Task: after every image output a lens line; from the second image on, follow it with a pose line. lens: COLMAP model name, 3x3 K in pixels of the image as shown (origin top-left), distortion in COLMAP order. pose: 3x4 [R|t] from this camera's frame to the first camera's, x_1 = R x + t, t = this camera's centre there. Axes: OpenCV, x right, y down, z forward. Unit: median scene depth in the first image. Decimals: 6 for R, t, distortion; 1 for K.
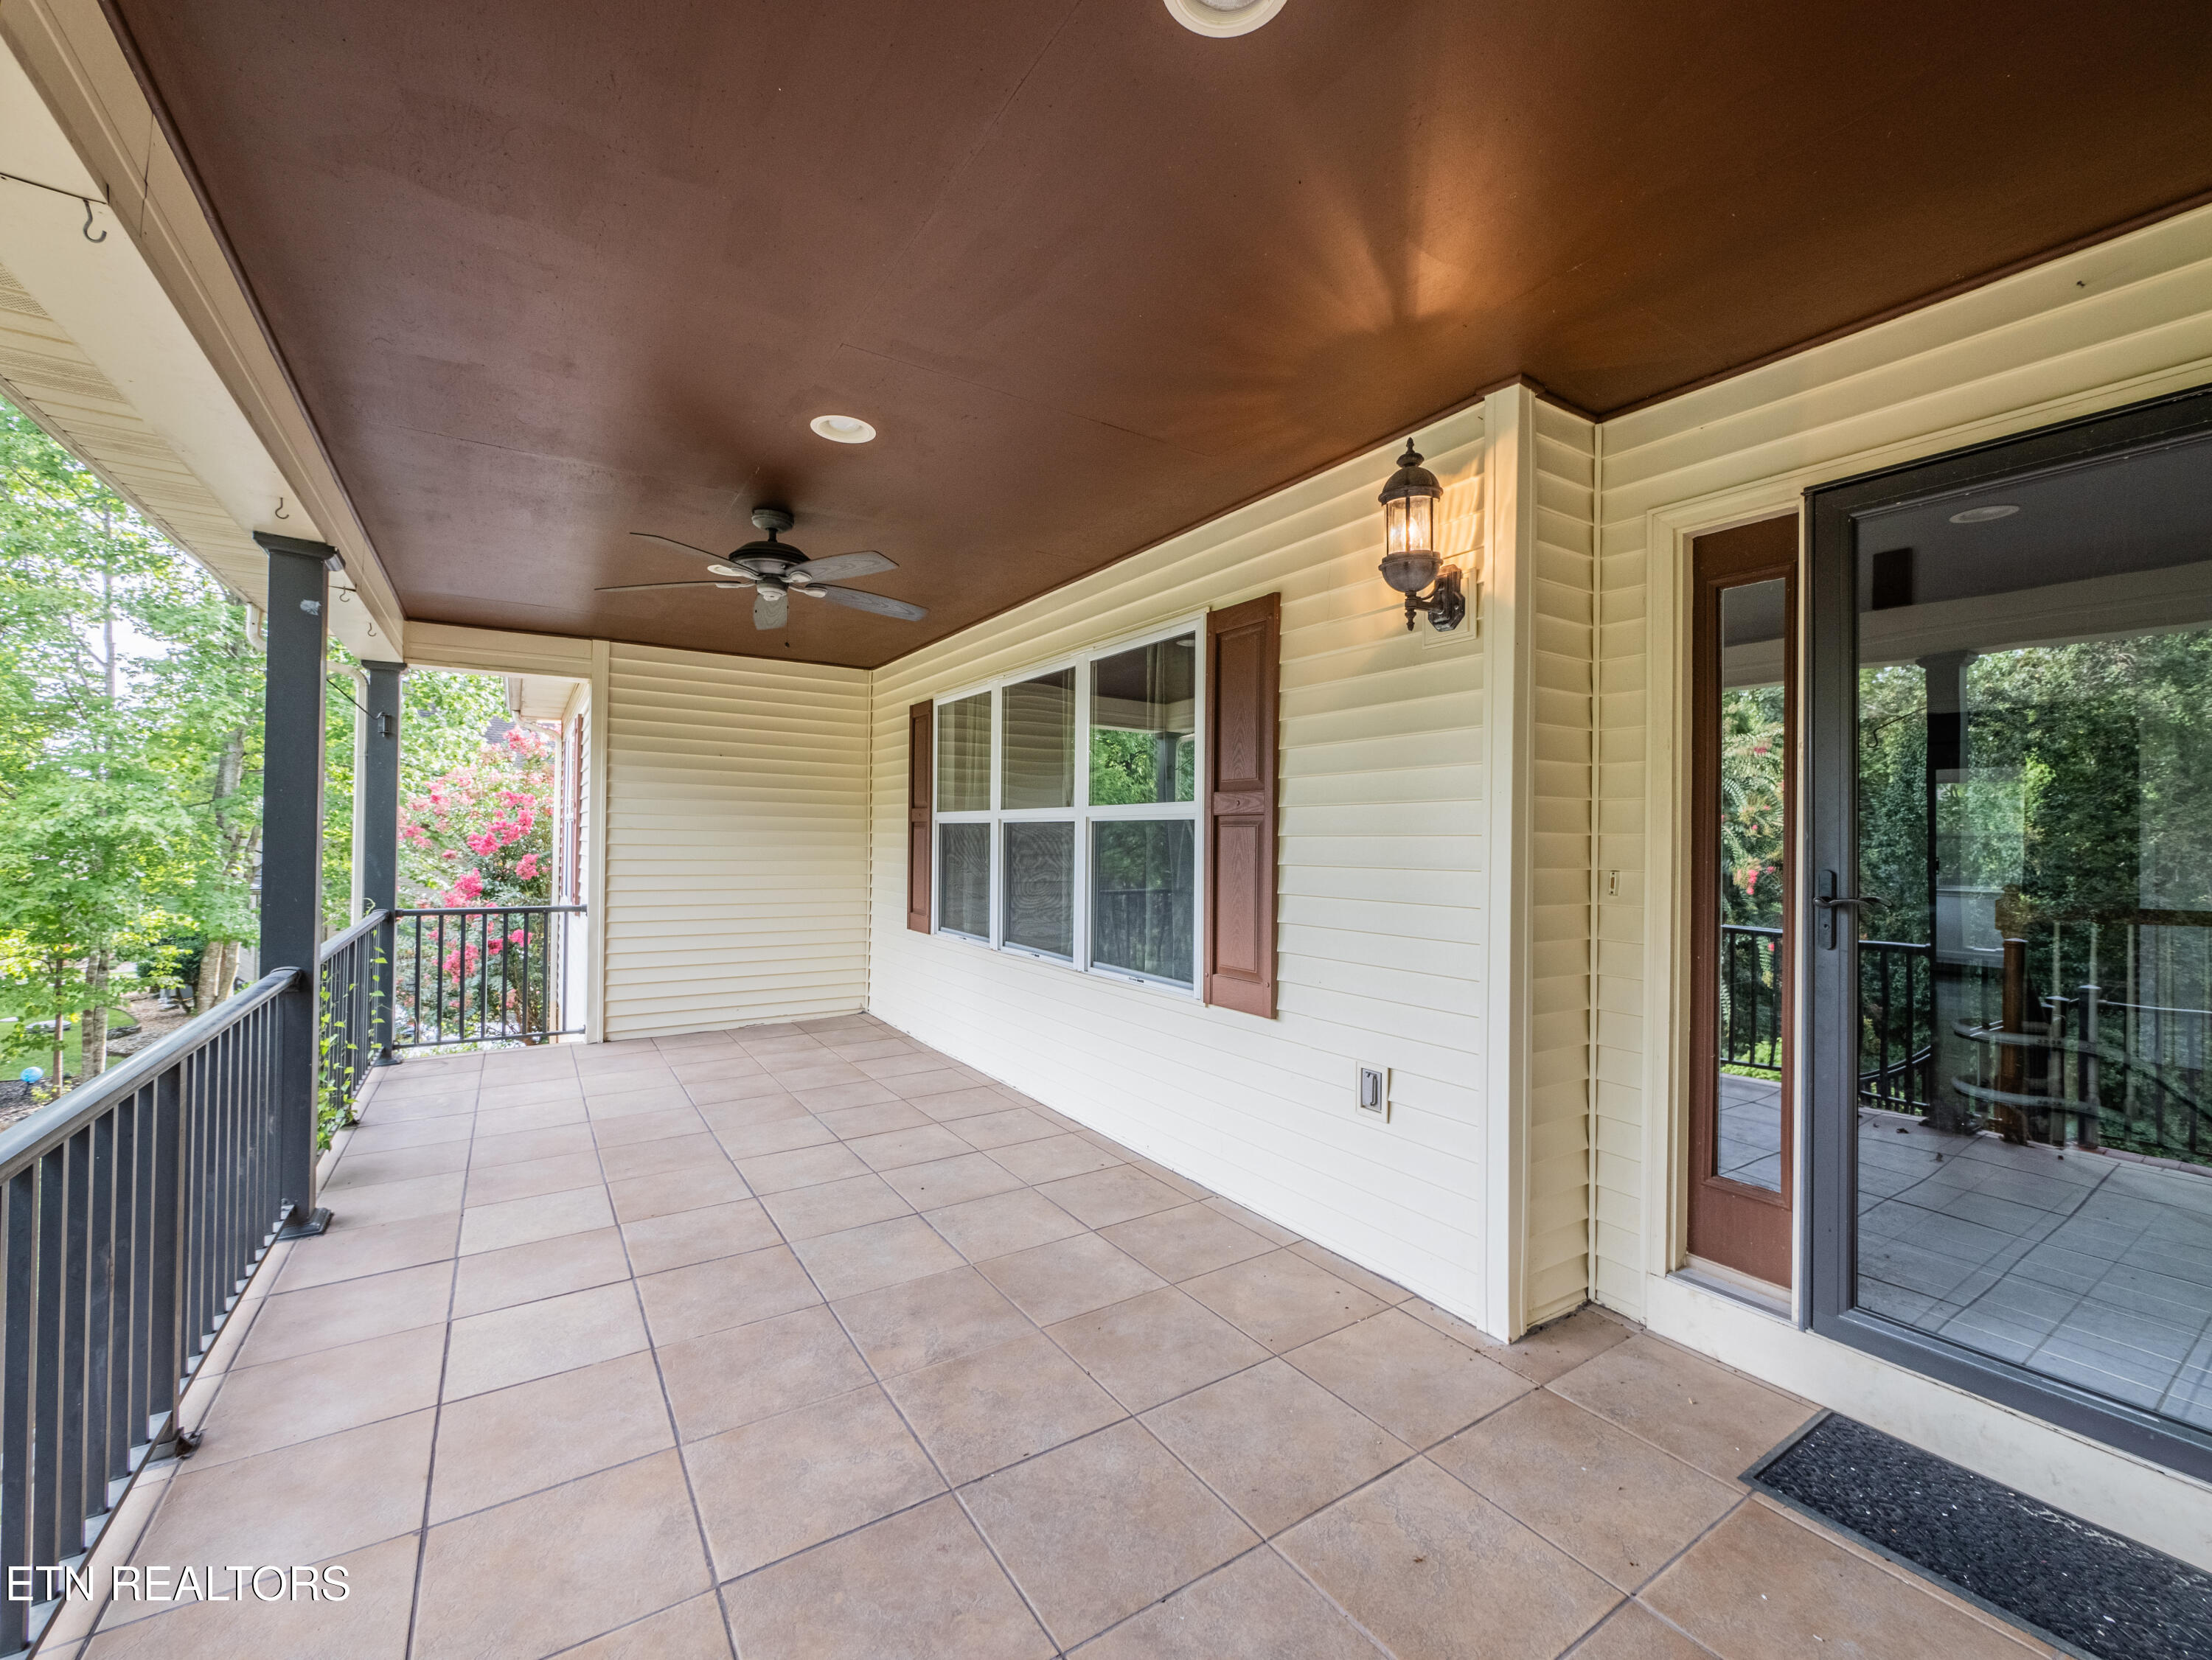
lens RADIAL K [[917.3, 0, 1117.0], [0, 917.3, 830.9], [0, 0, 1]] dist [-0.008062, 0.000511]
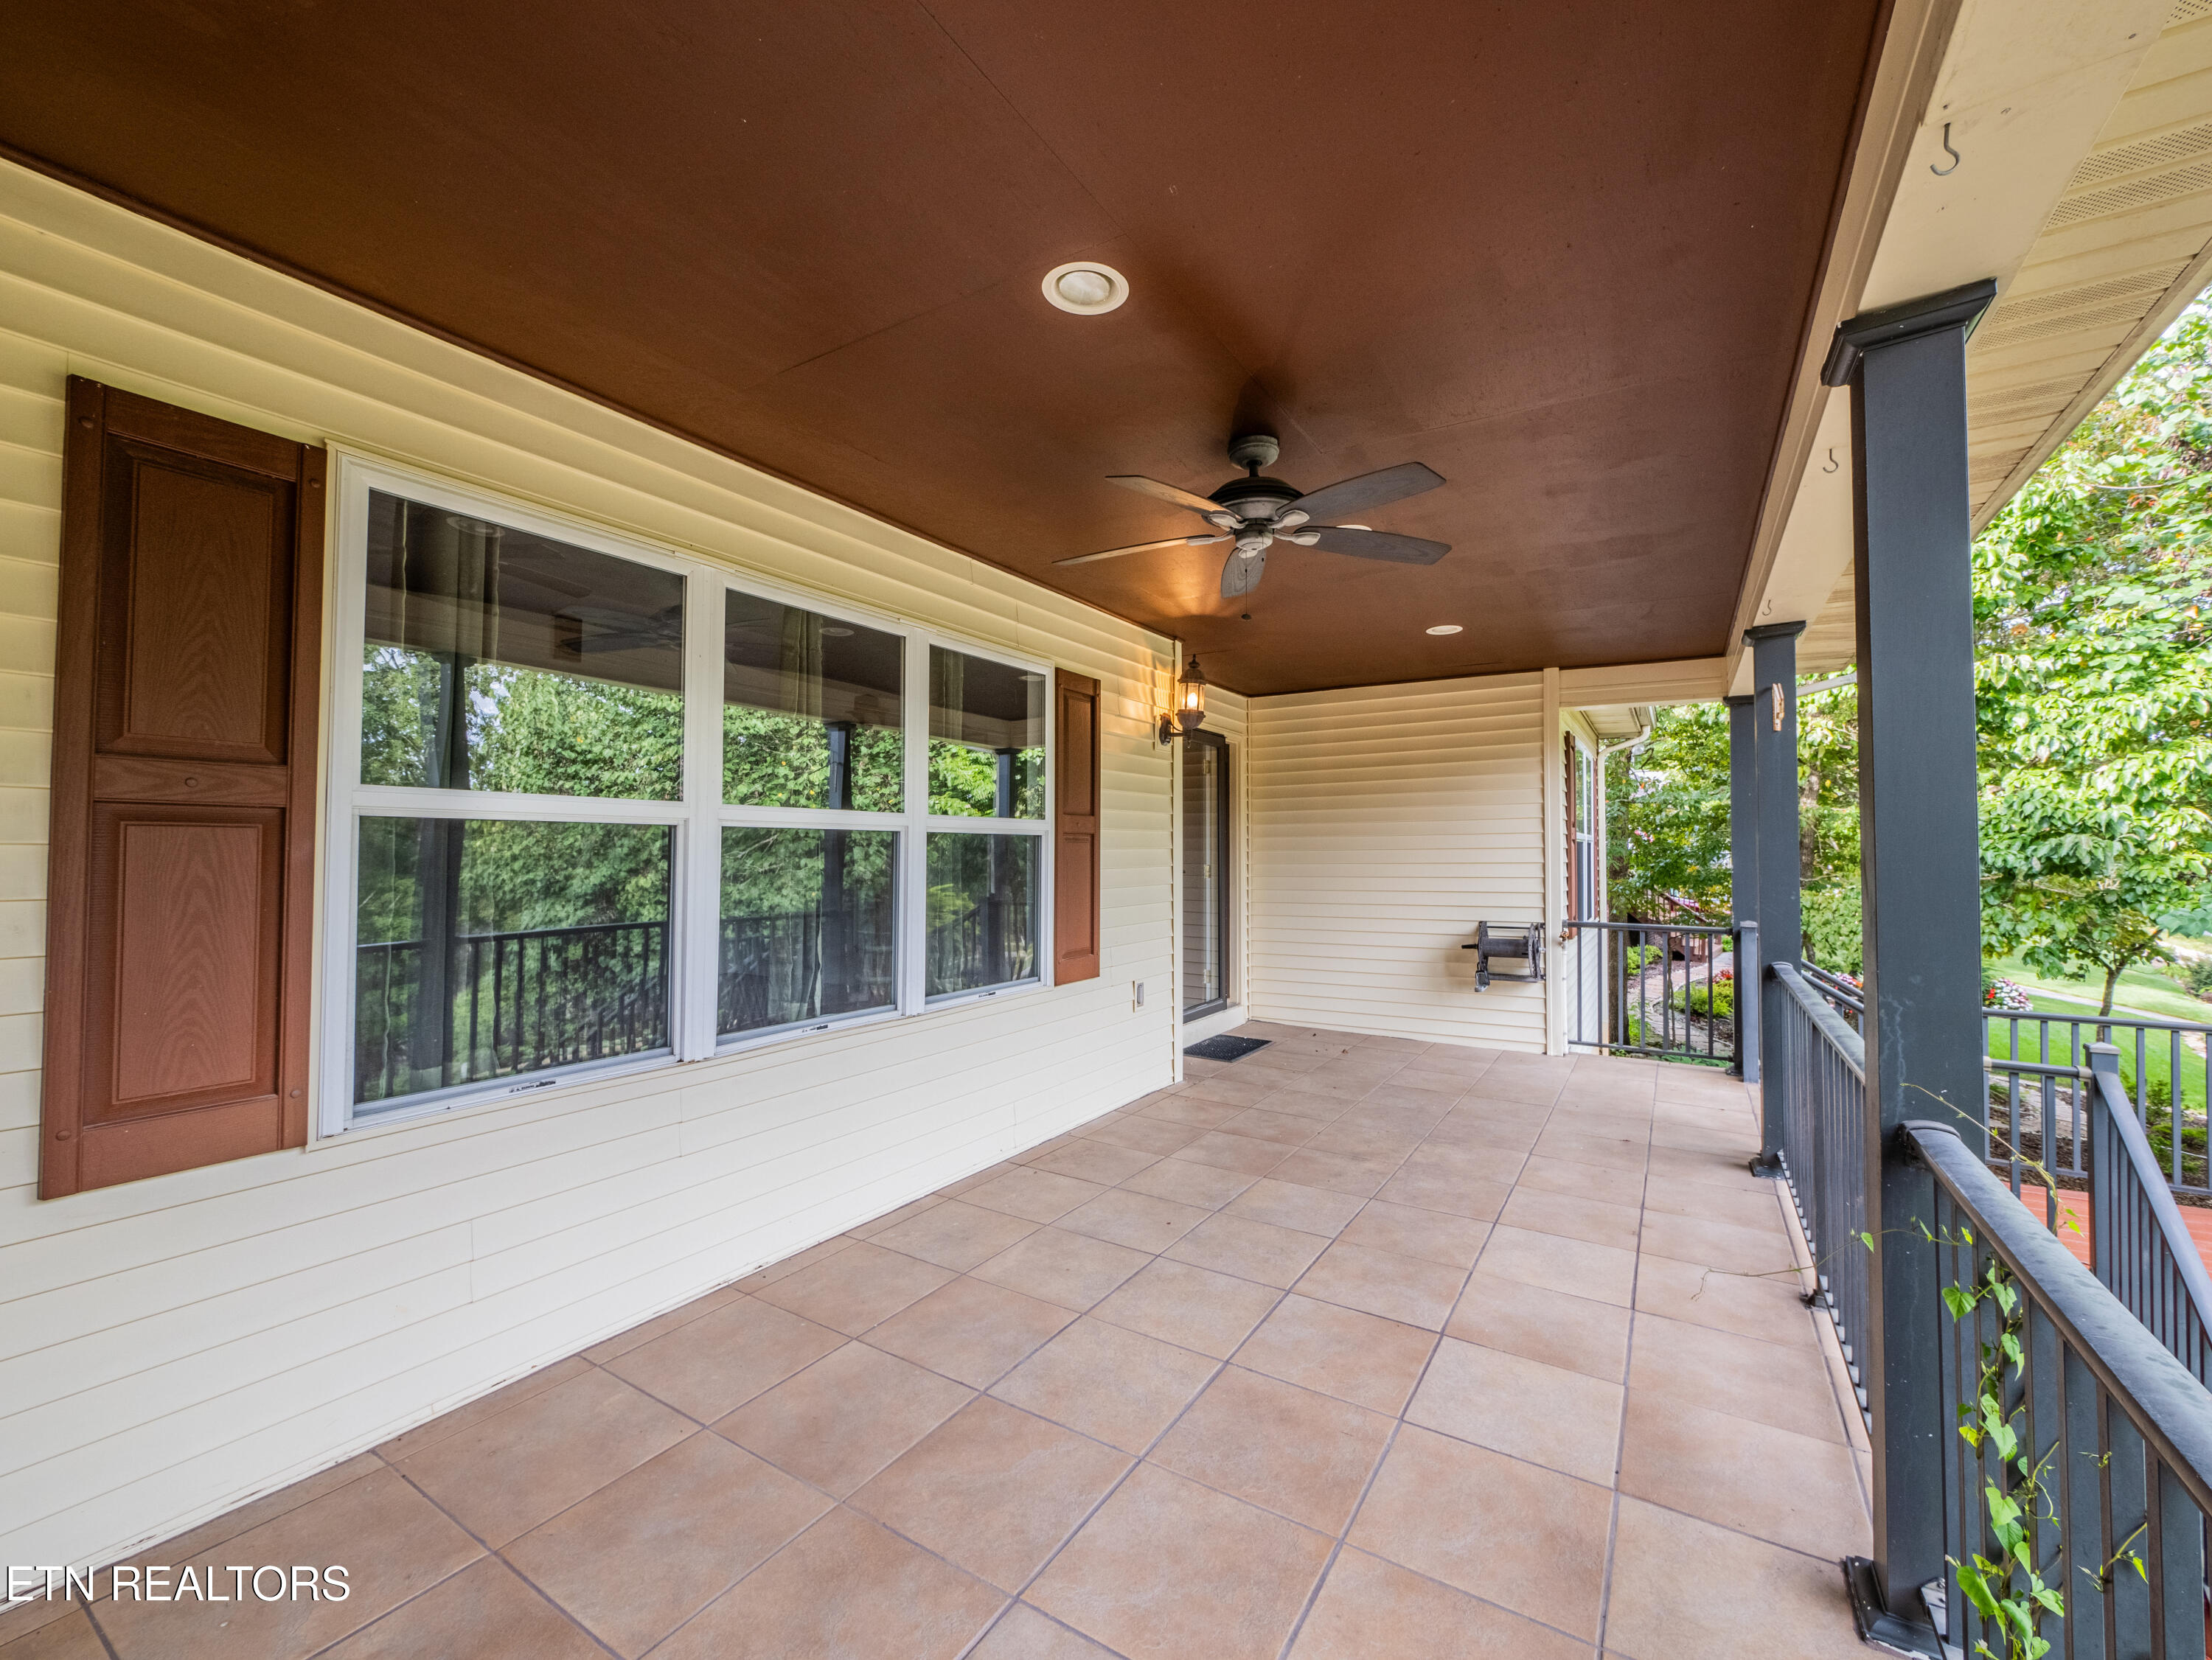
lens RADIAL K [[917.3, 0, 1108.8], [0, 917.3, 830.5], [0, 0, 1]] dist [-0.008062, 0.000511]
pose [[-0.416753, 0.007313, 0.908991, -1.128482], [-0.015226, 0.999771, -0.015025, -0.002581], [-0.908892, -0.020102, -0.416546, 1.564314]]
